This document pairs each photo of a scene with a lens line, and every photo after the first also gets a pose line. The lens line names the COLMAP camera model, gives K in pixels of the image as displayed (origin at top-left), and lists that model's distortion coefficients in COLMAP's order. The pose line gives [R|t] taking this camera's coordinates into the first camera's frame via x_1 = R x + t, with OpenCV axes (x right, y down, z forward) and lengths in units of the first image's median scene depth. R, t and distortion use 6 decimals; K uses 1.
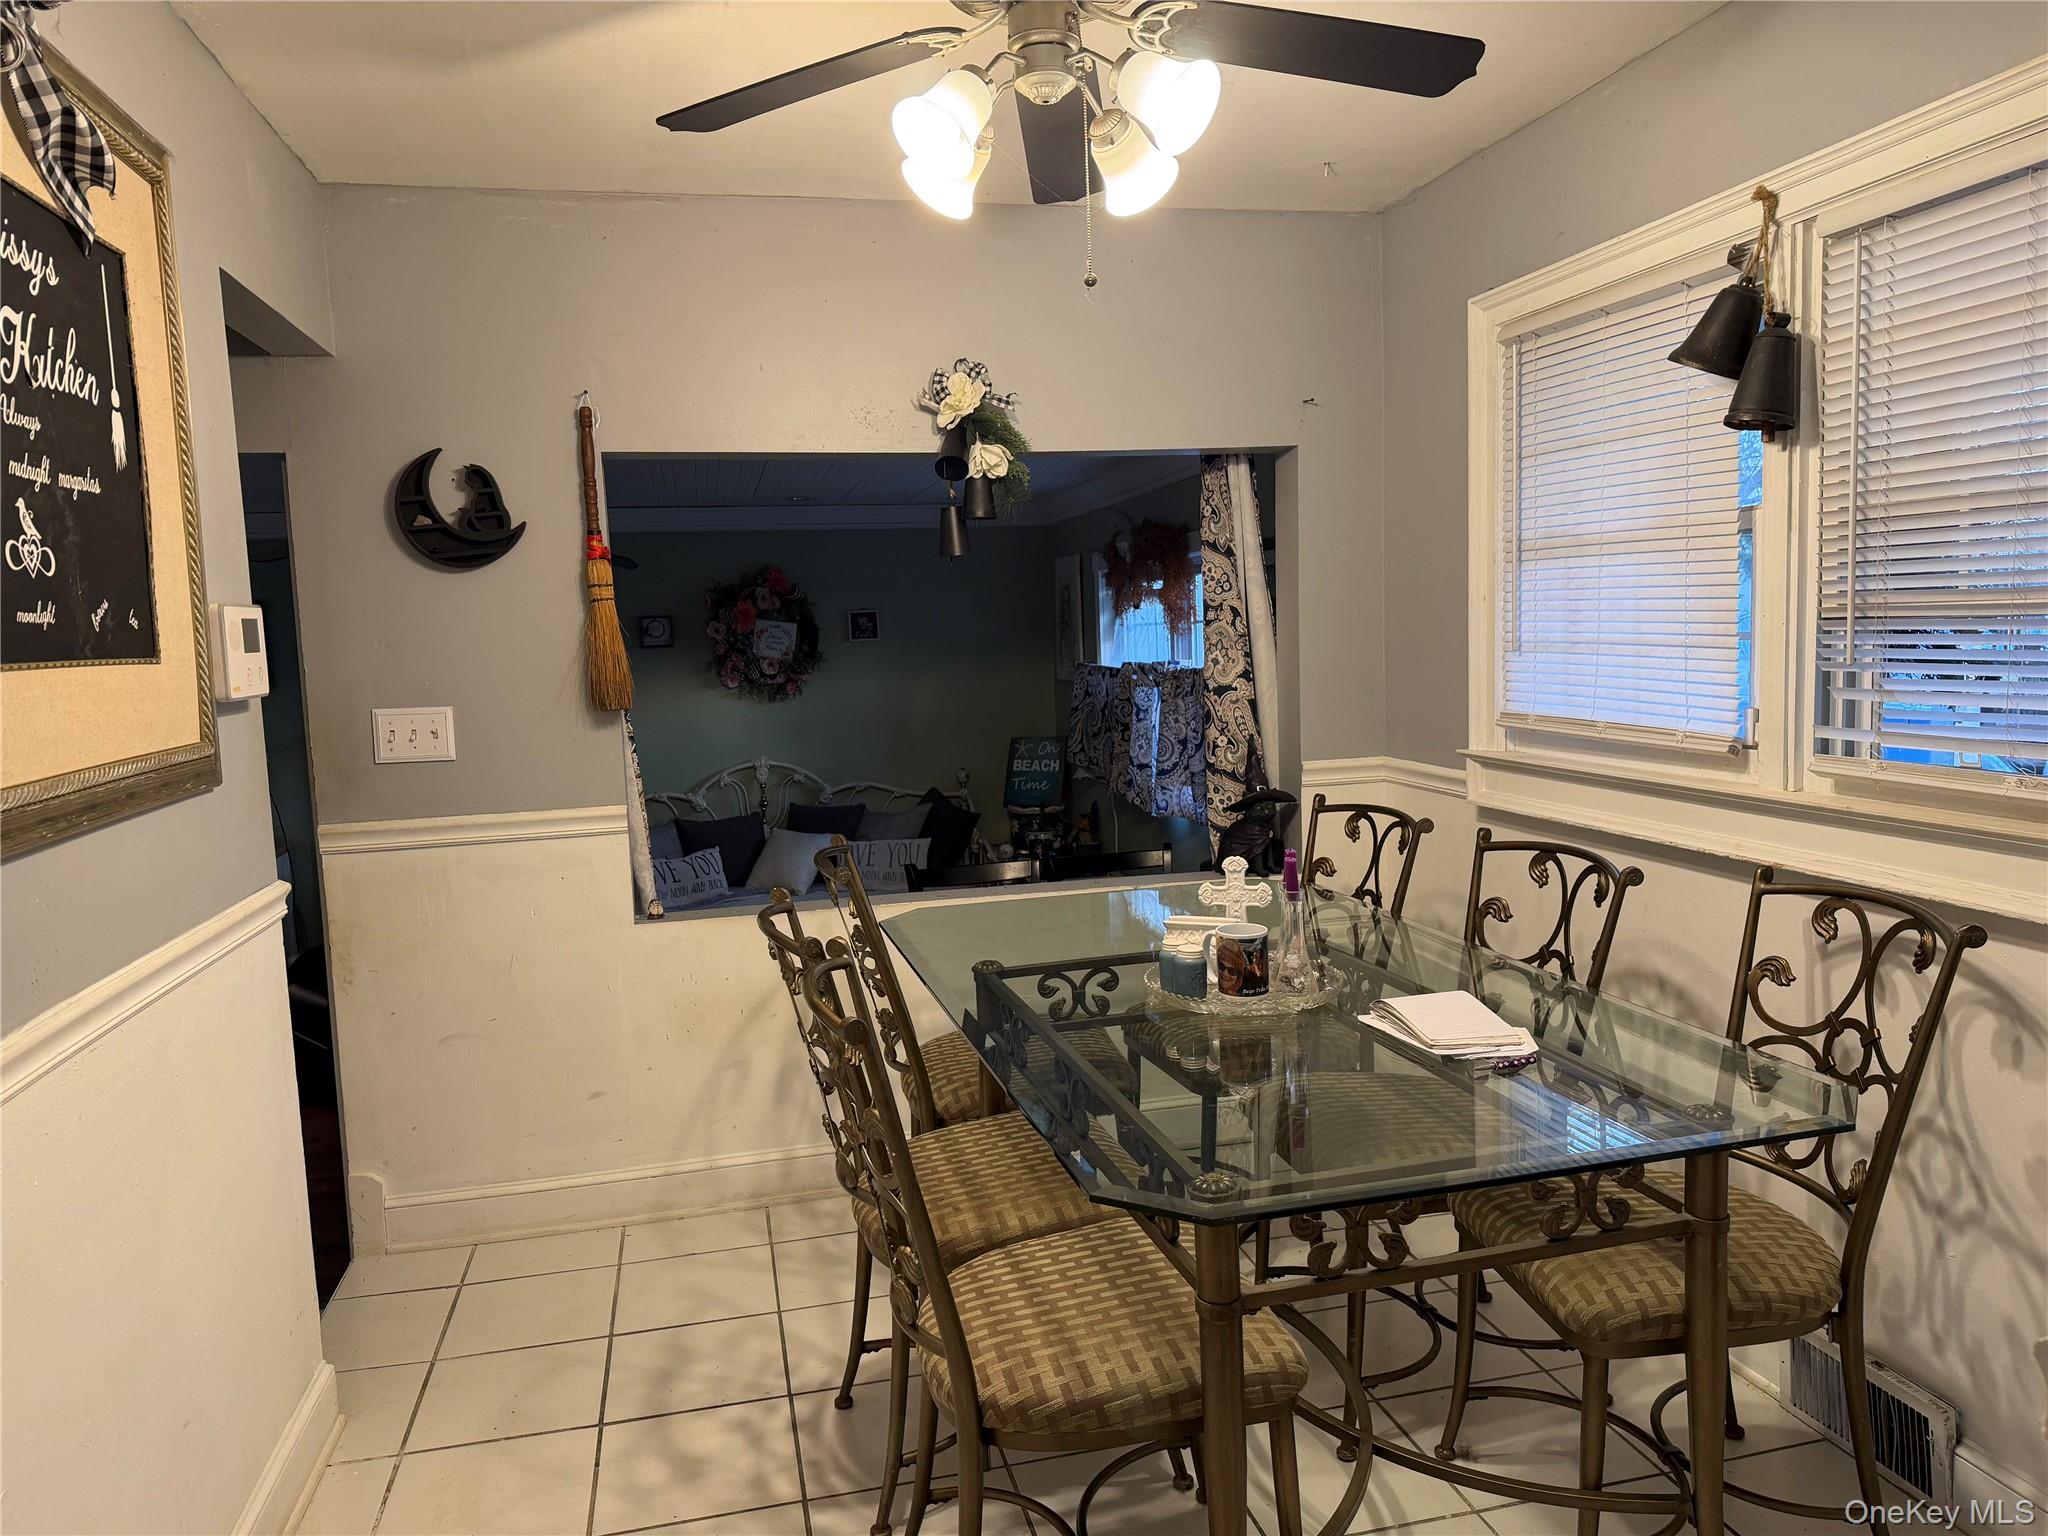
lens RADIAL K [[1434.8, 0, 1021.6], [0, 1434.8, 779.9], [0, 0, 1]] dist [0.116593, -0.178319]
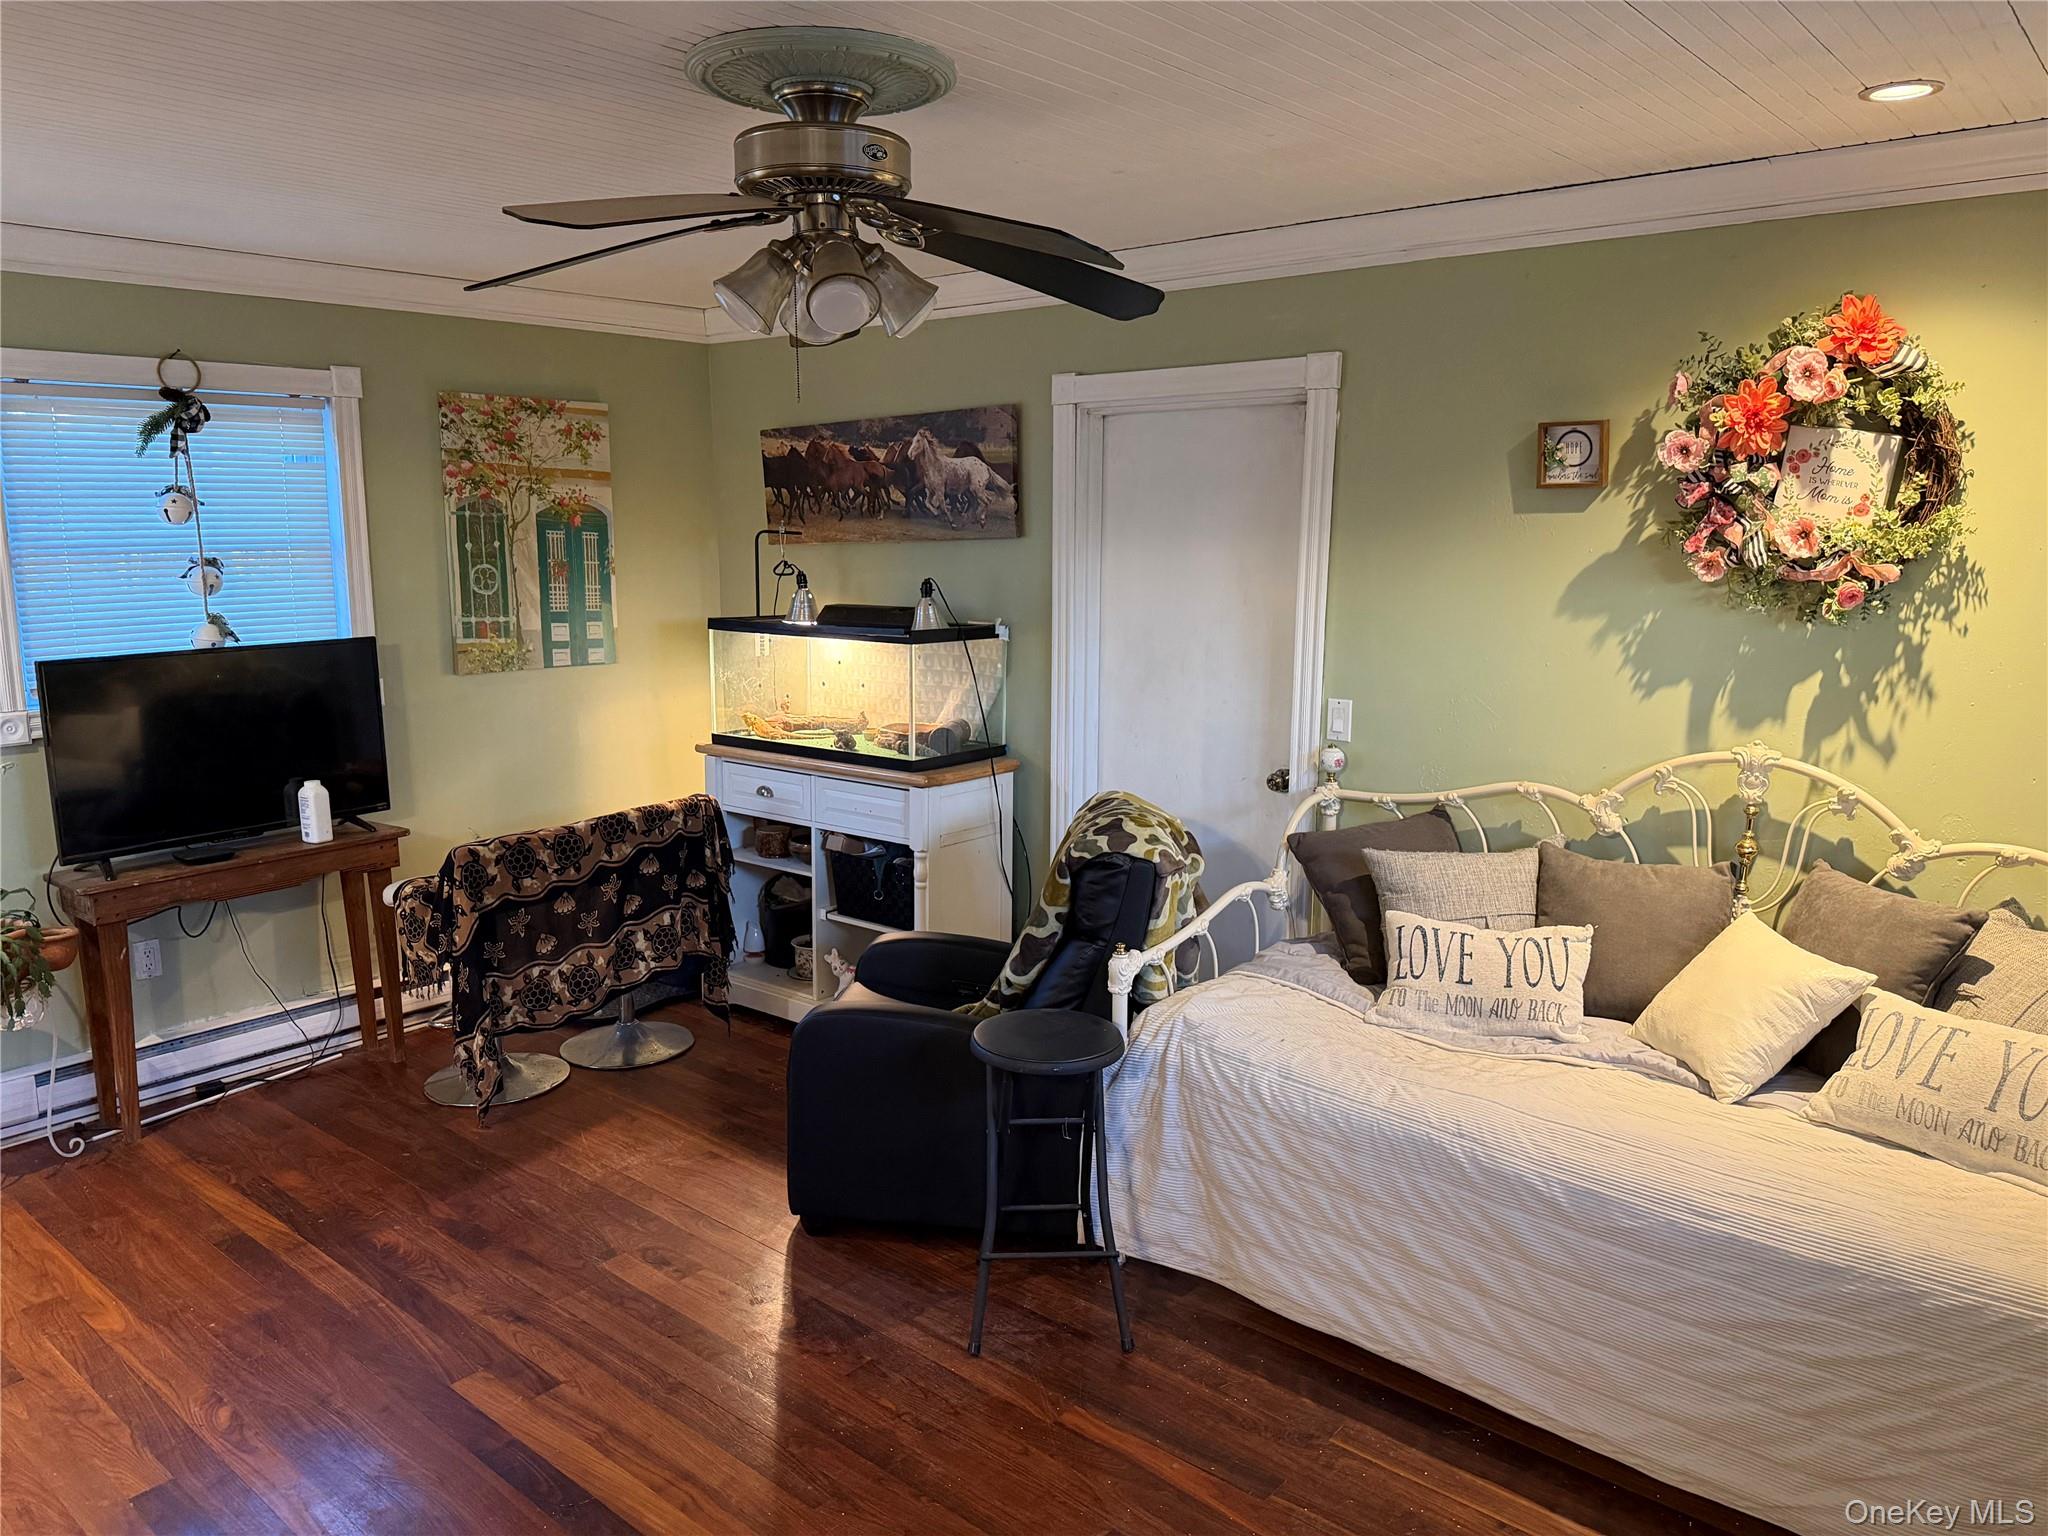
lens RADIAL K [[1434.8, 0, 1021.6], [0, 1434.8, 779.9], [0, 0, 1]] dist [0.116593, -0.178319]
pose [[0.599404, 0.181074, -0.779697, 0.036799], [-0.103232, 0.983430, 0.149027, -0.049328], [0.793762, -0.008838, 0.608165, 0.556225]]
